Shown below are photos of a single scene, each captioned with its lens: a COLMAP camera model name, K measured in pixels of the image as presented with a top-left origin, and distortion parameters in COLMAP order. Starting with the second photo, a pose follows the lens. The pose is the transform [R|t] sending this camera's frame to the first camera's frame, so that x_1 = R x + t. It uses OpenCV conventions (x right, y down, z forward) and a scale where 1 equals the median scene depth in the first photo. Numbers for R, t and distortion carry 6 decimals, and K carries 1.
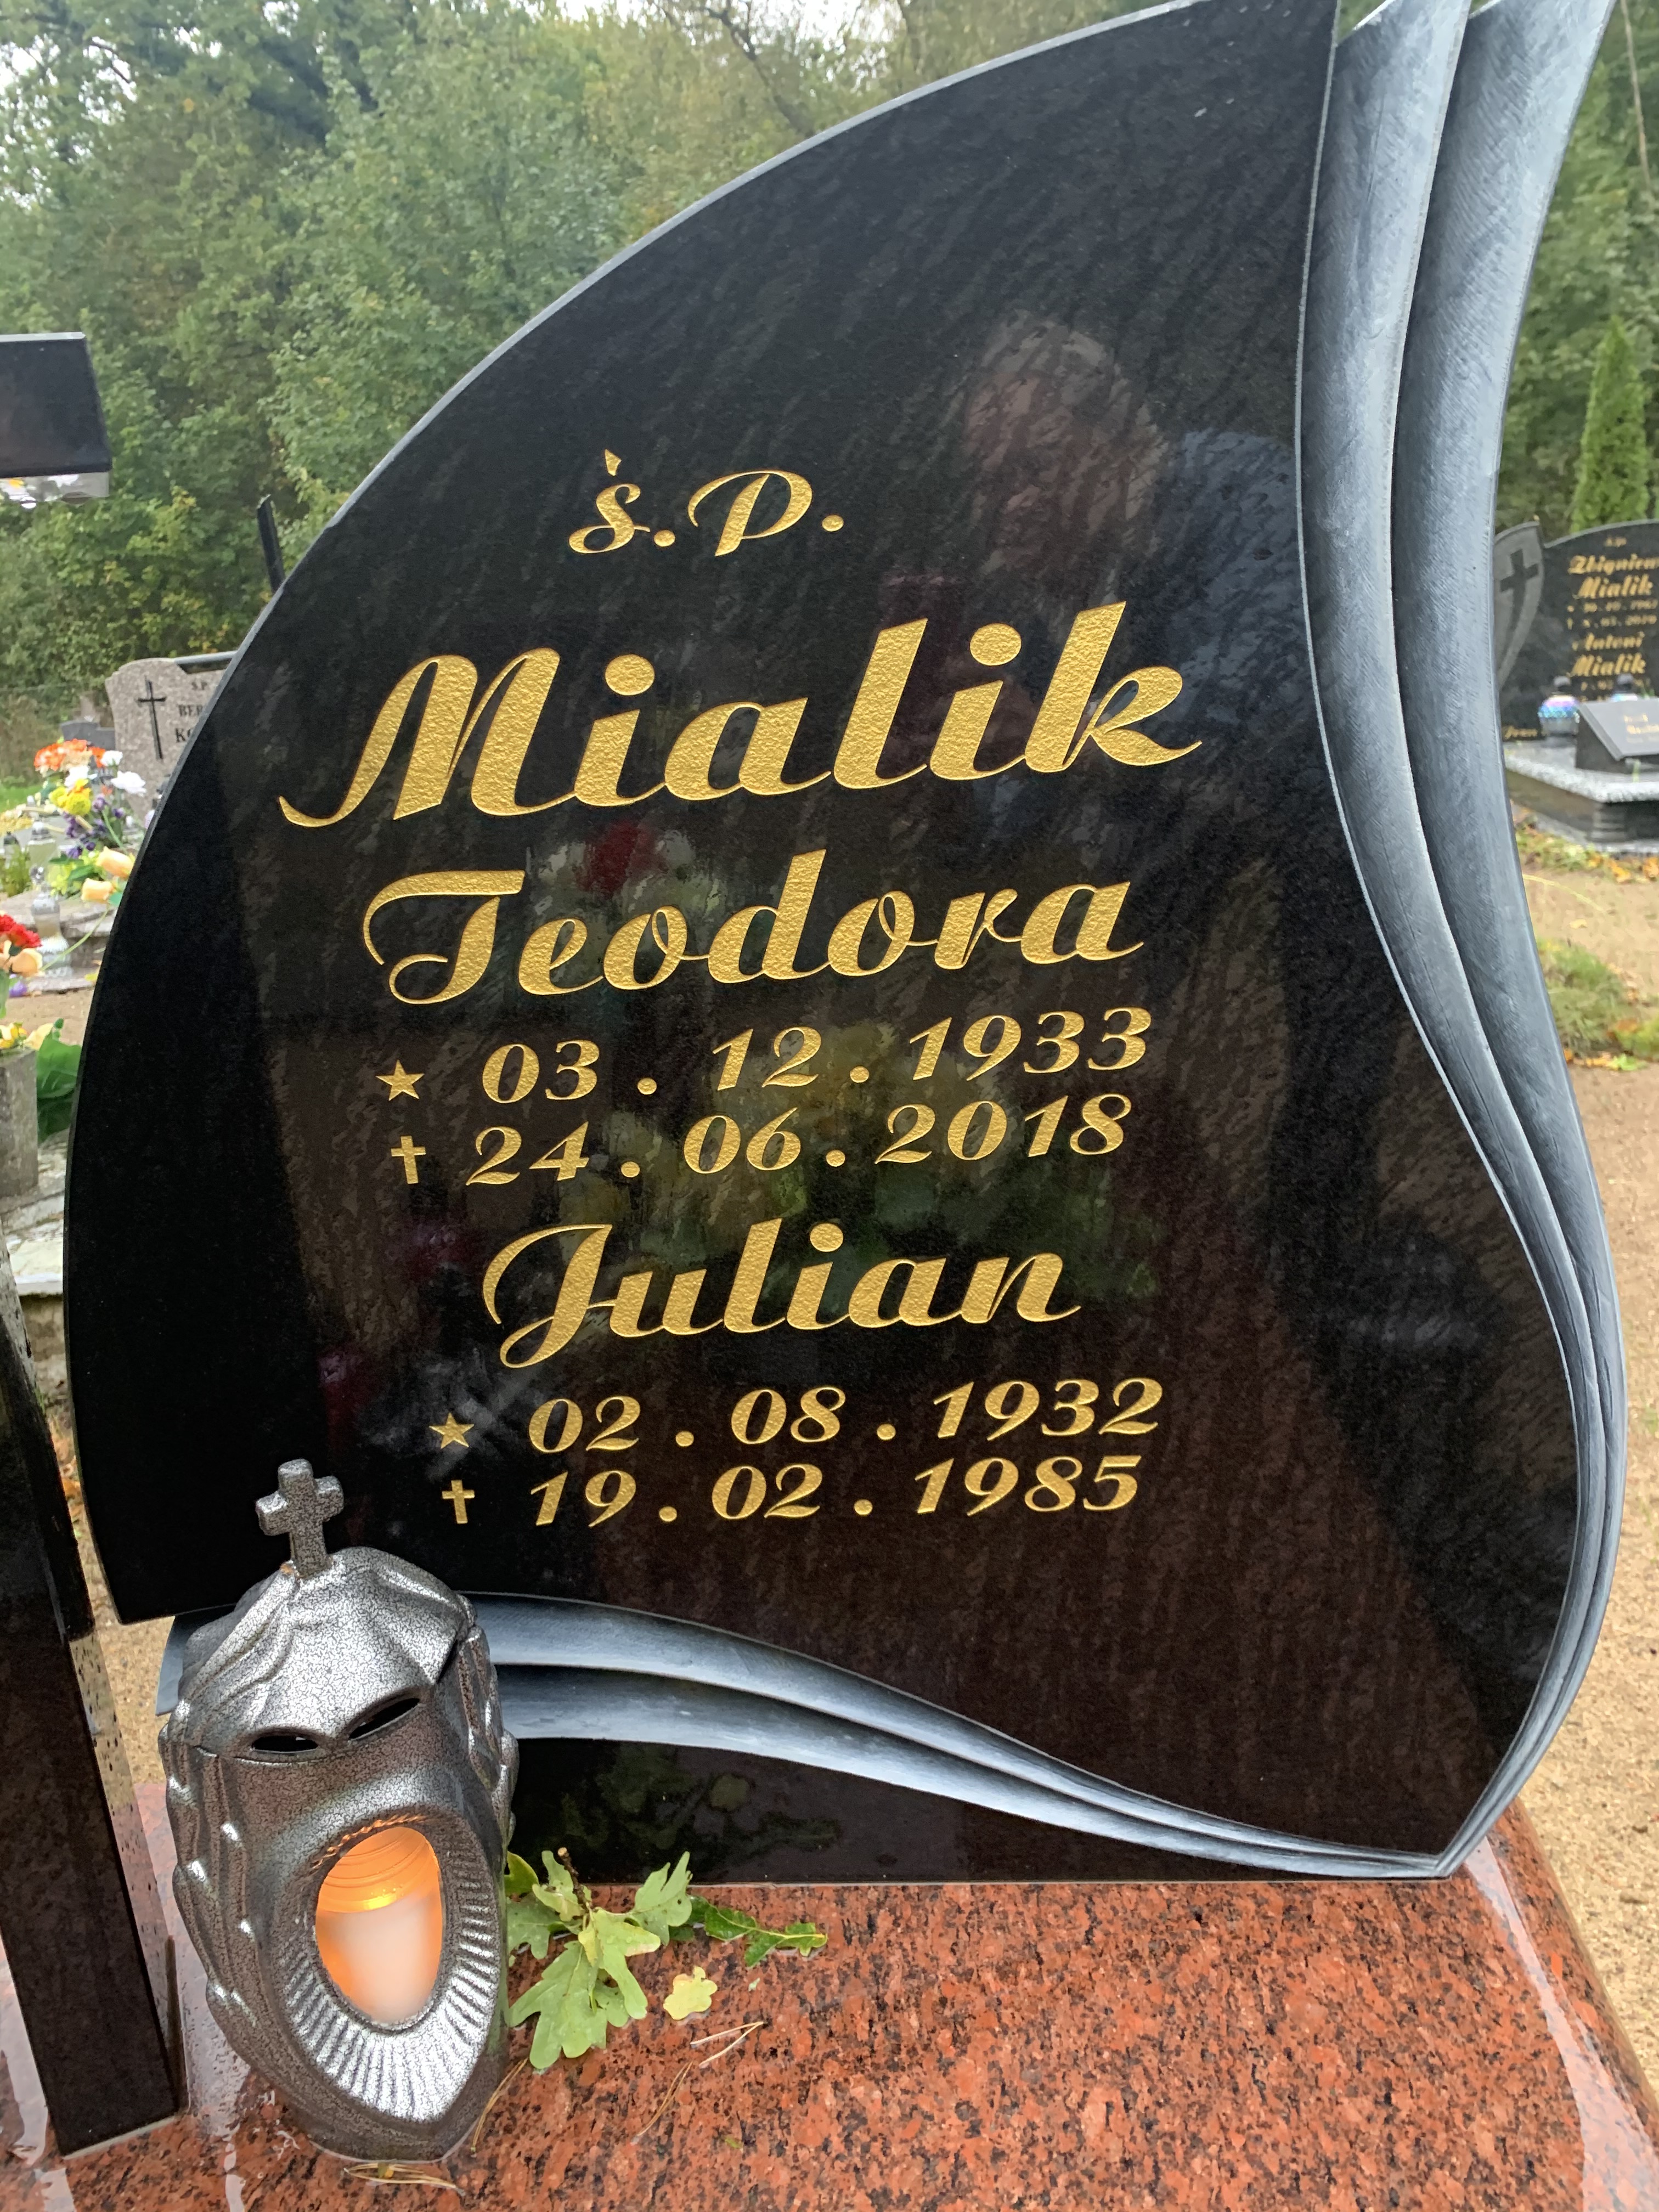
lens RADIAL K [[1894.8, 0, 824.8], [0, 1894.8, 1088.7], [0, 0, 1]] dist [0.065054, -0.062207]
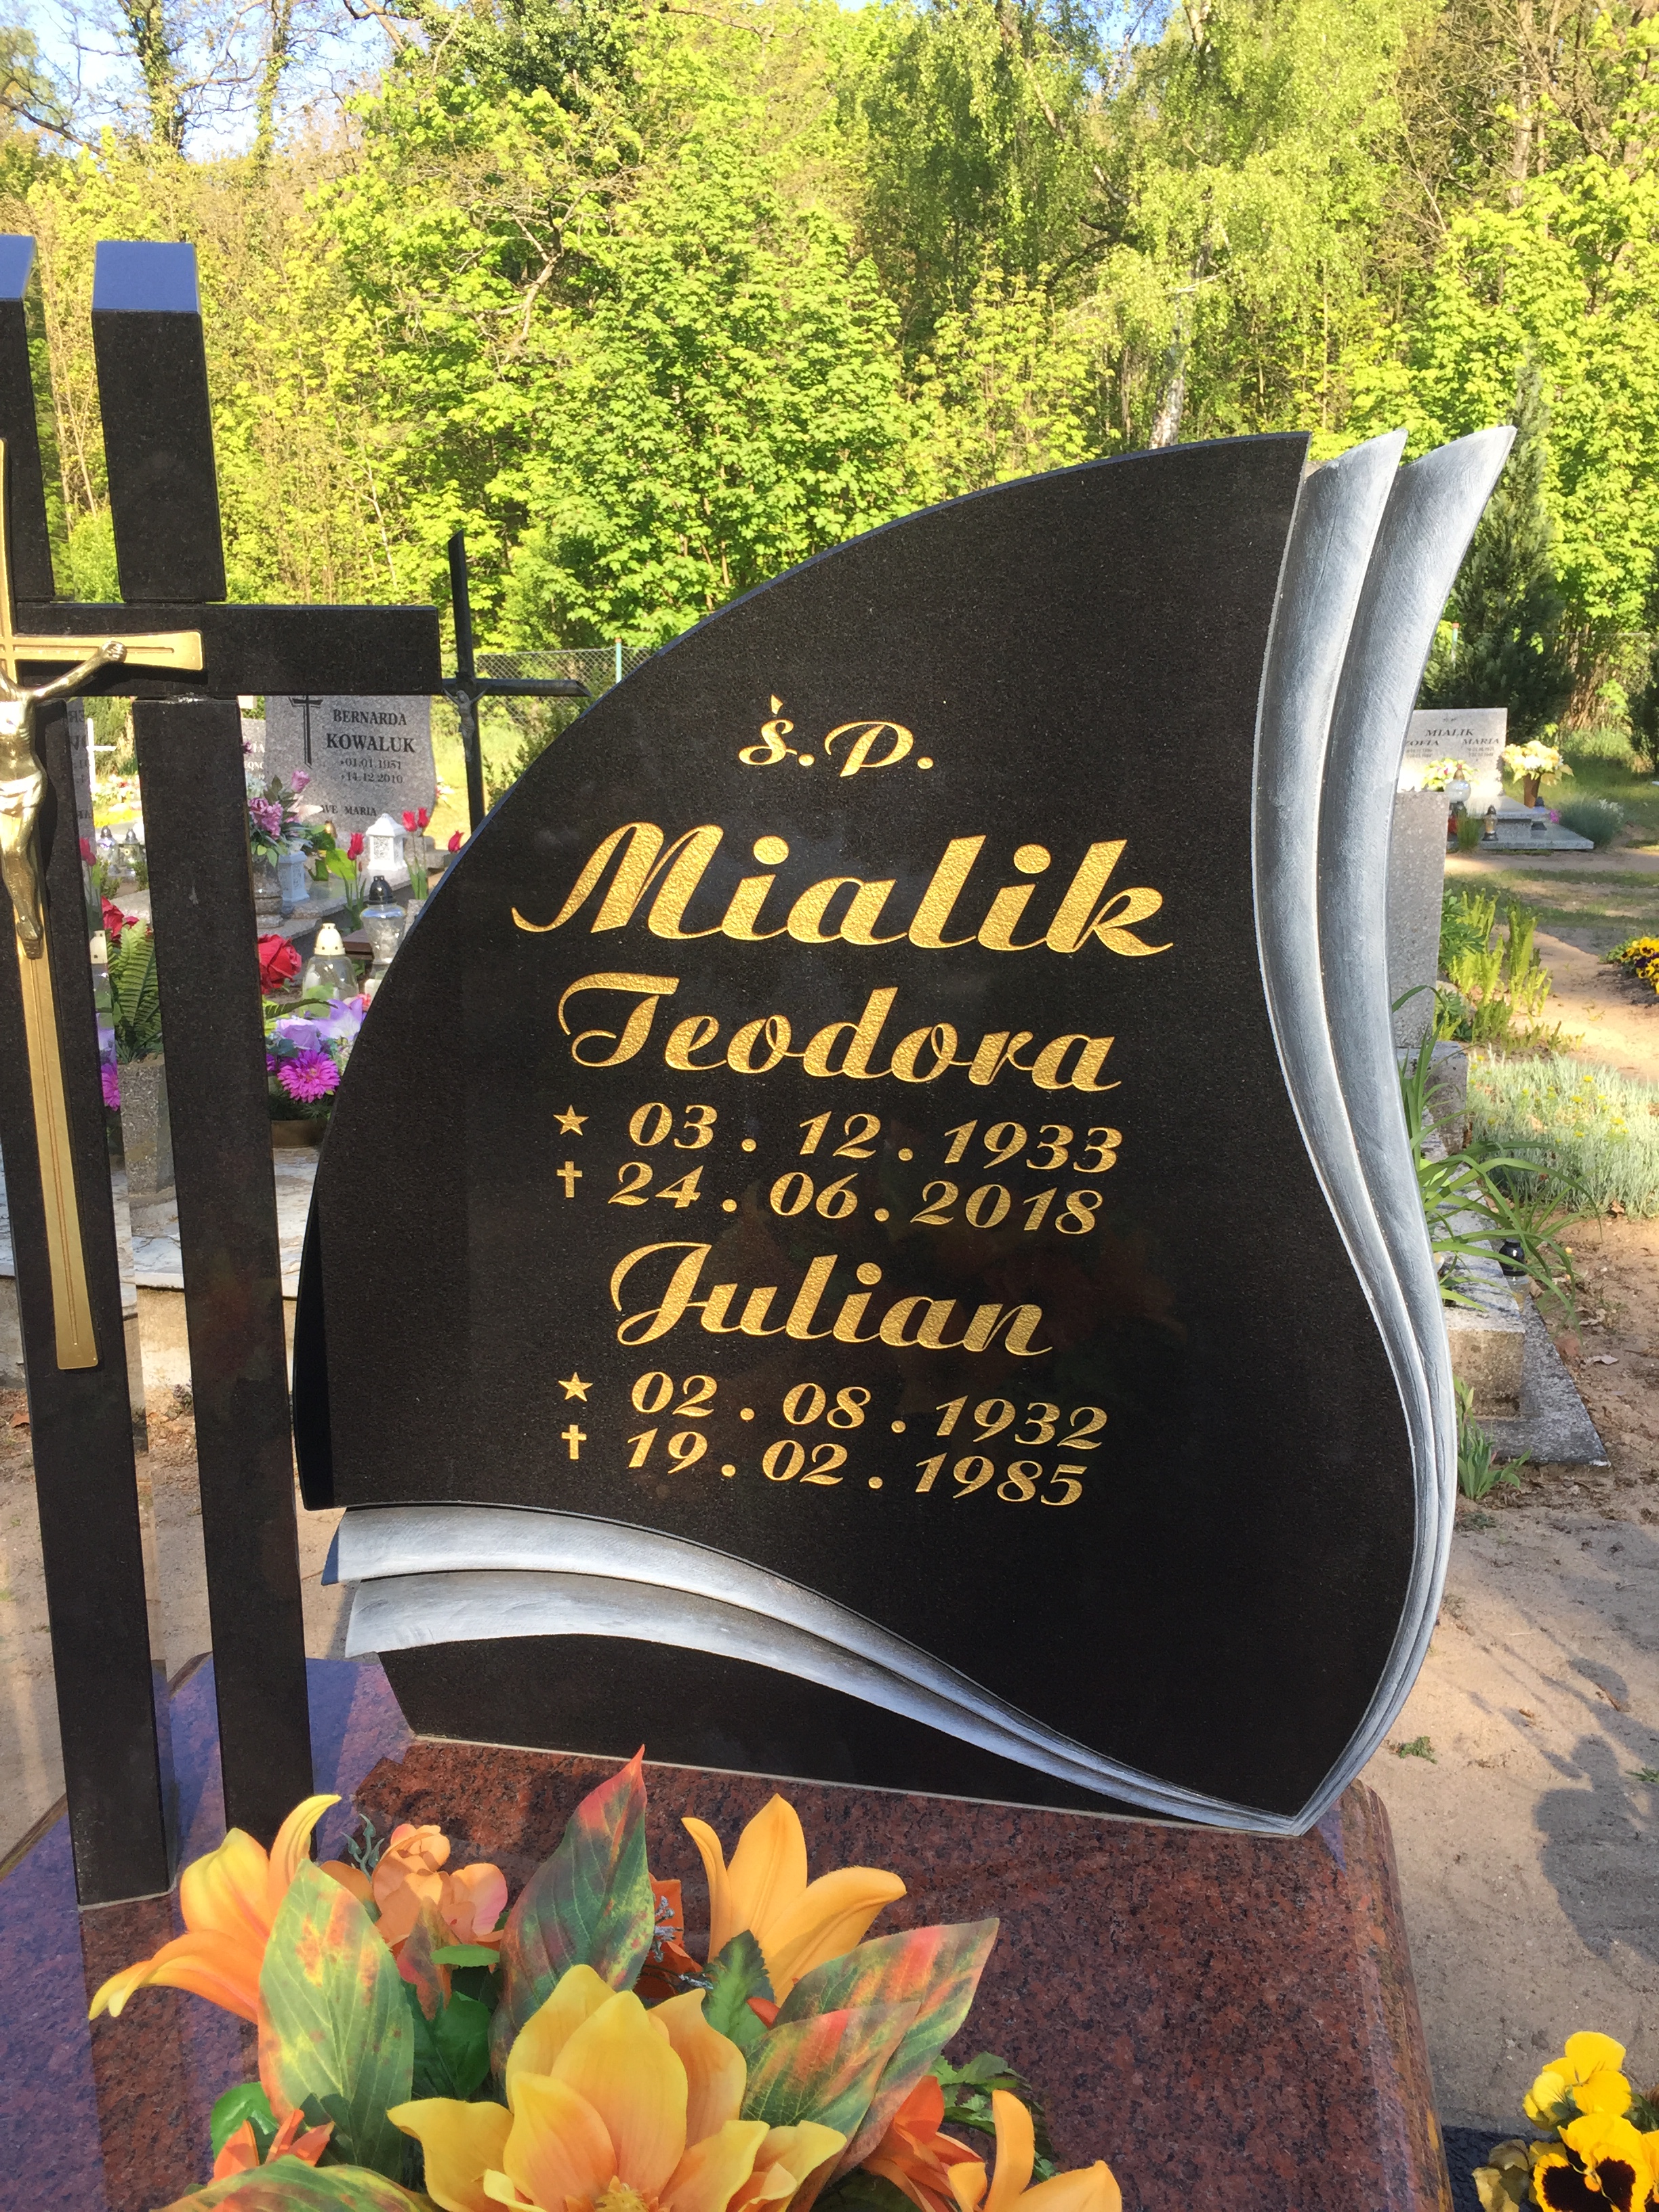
lens RADIAL K [[2143.6, 0, 833.3], [0, 2143.6, 1120.3], [0, 0, 1]] dist [0.089255, -0.169475]
pose [[0.990999, 0.114959, -0.068597, 0.069613], [-0.116917, 0.992821, -0.025237, 0.013106], [0.065204, 0.033030, 0.997325, -0.531200]]
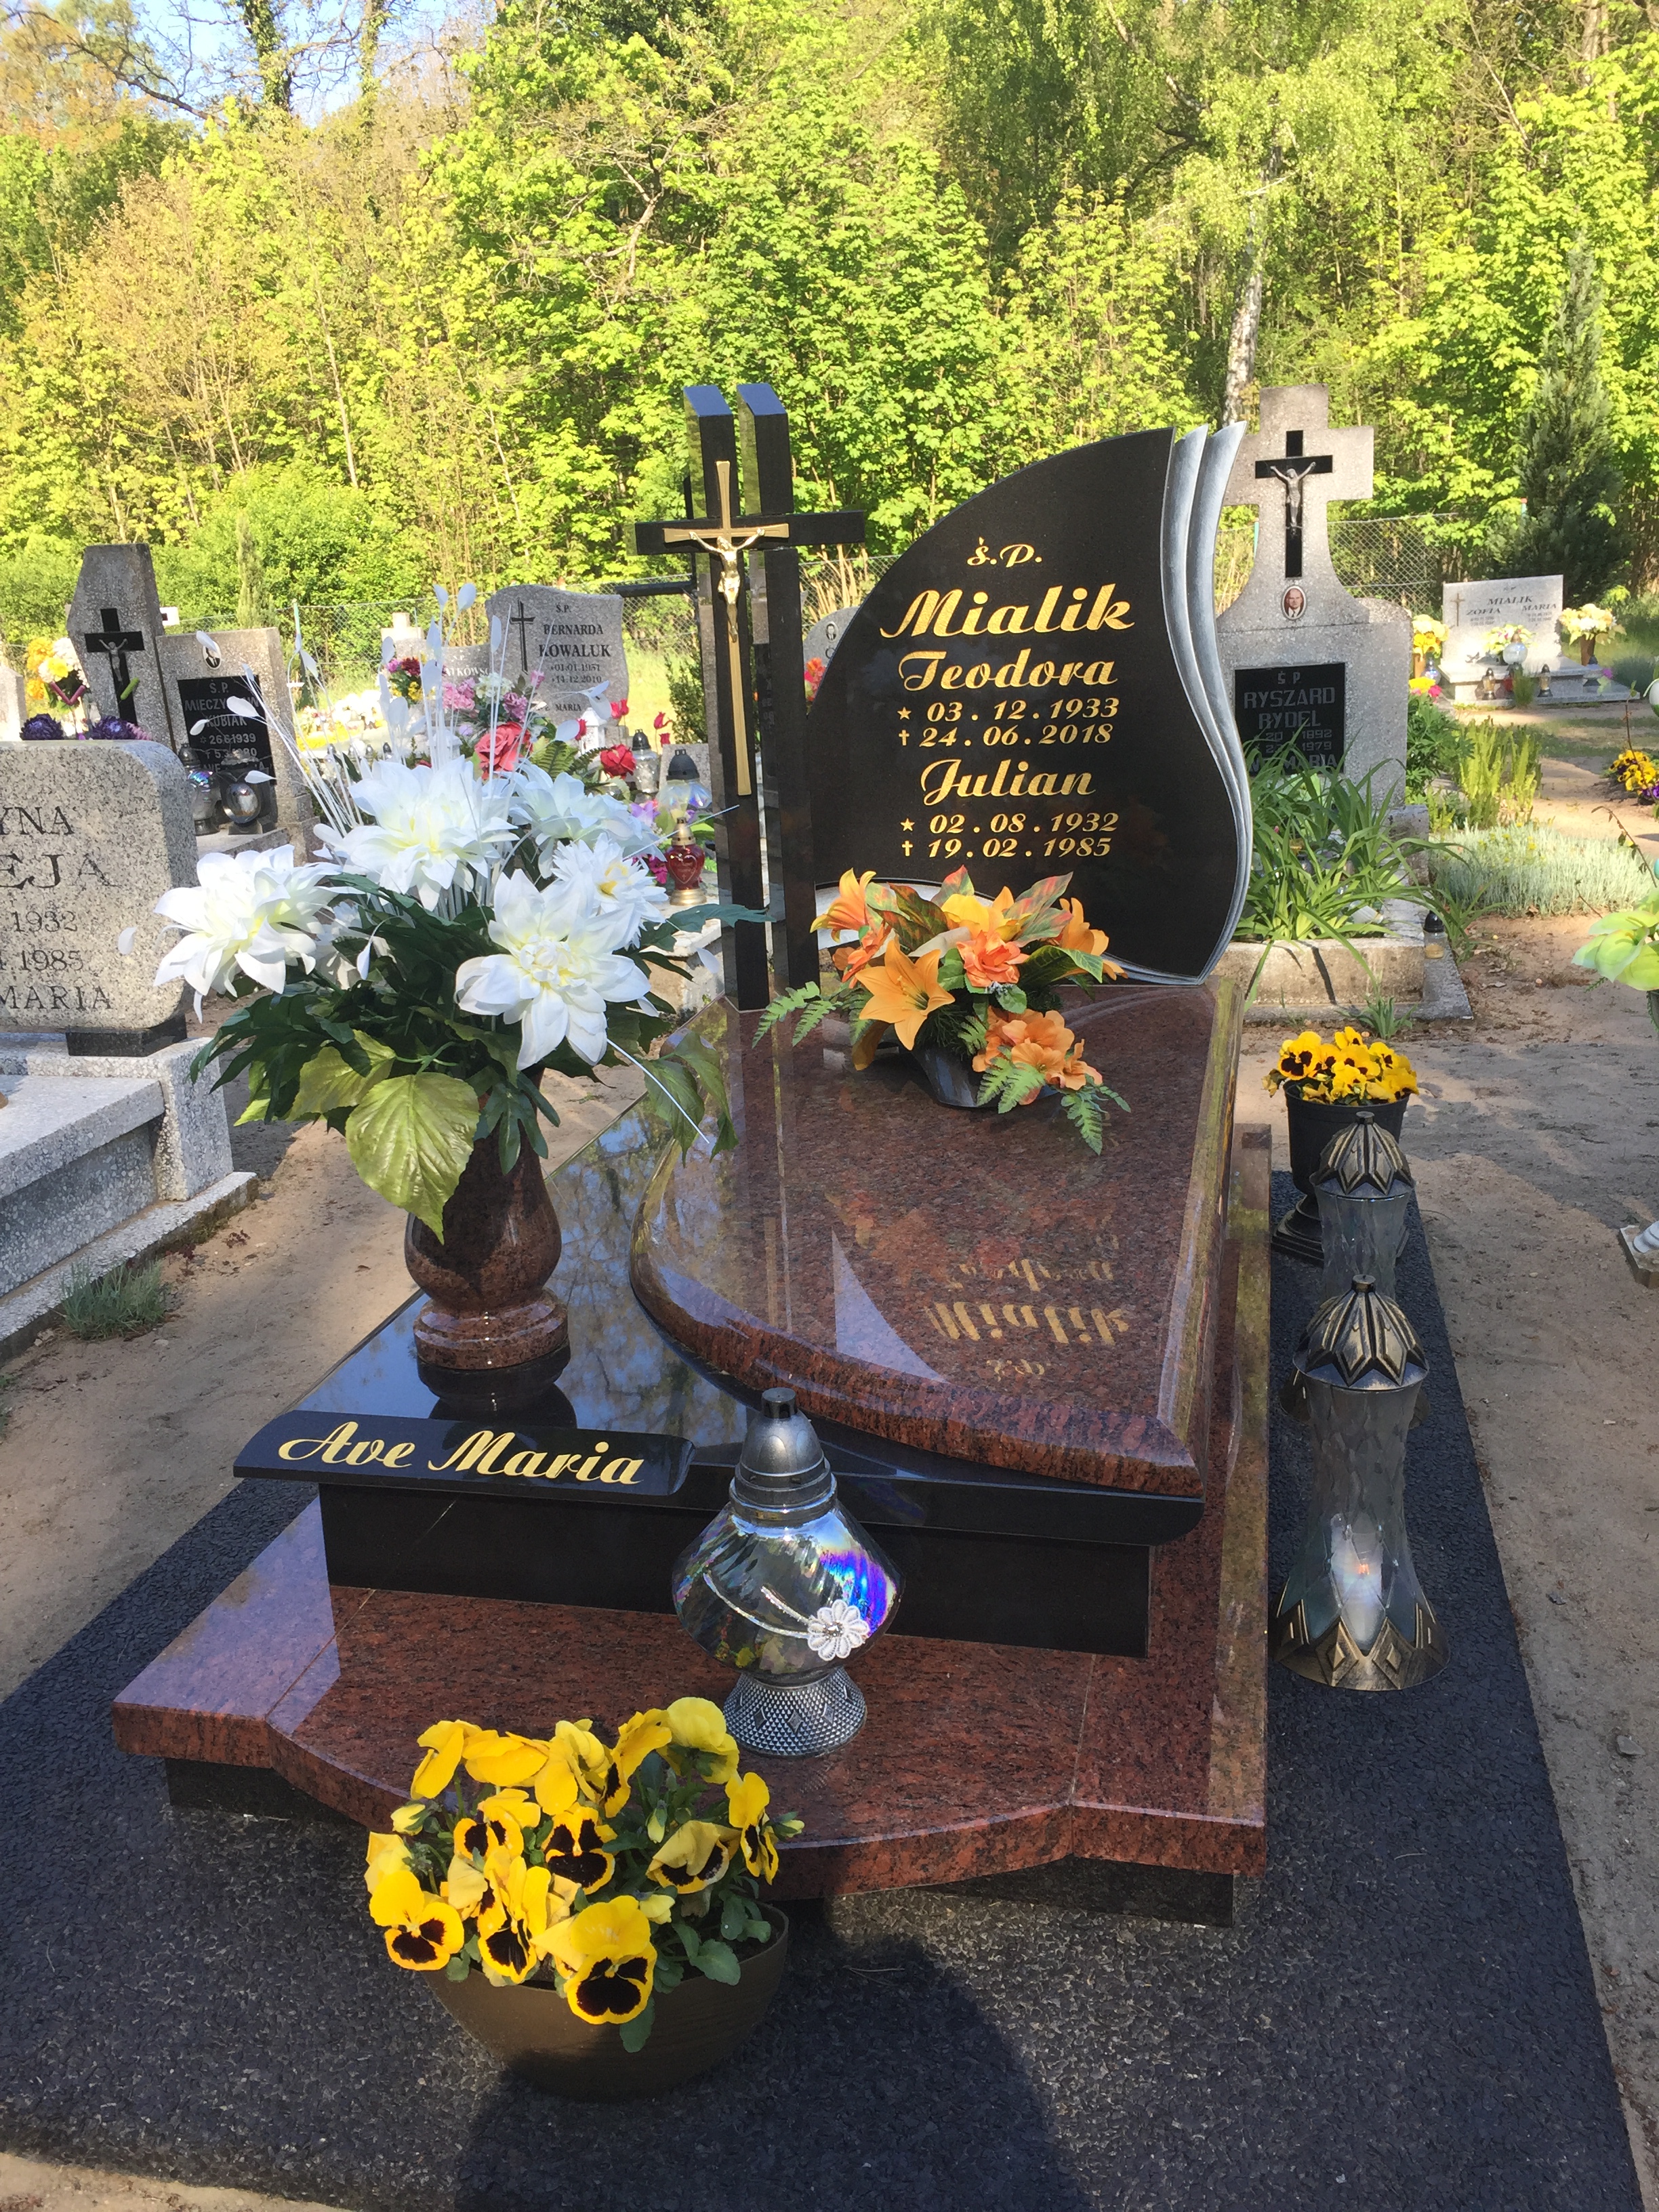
lens RADIAL K [[2143.6, 0, 827.5], [0, 2143.6, 1169.0], [0, 0, 1]] dist [0.089255, -0.169475]
pose [[0.989867, 0.078033, -0.118634, 0.174810], [-0.074164, 0.996571, 0.036693, 0.712026], [0.121090, -0.027523, 0.992260, -3.029947]]
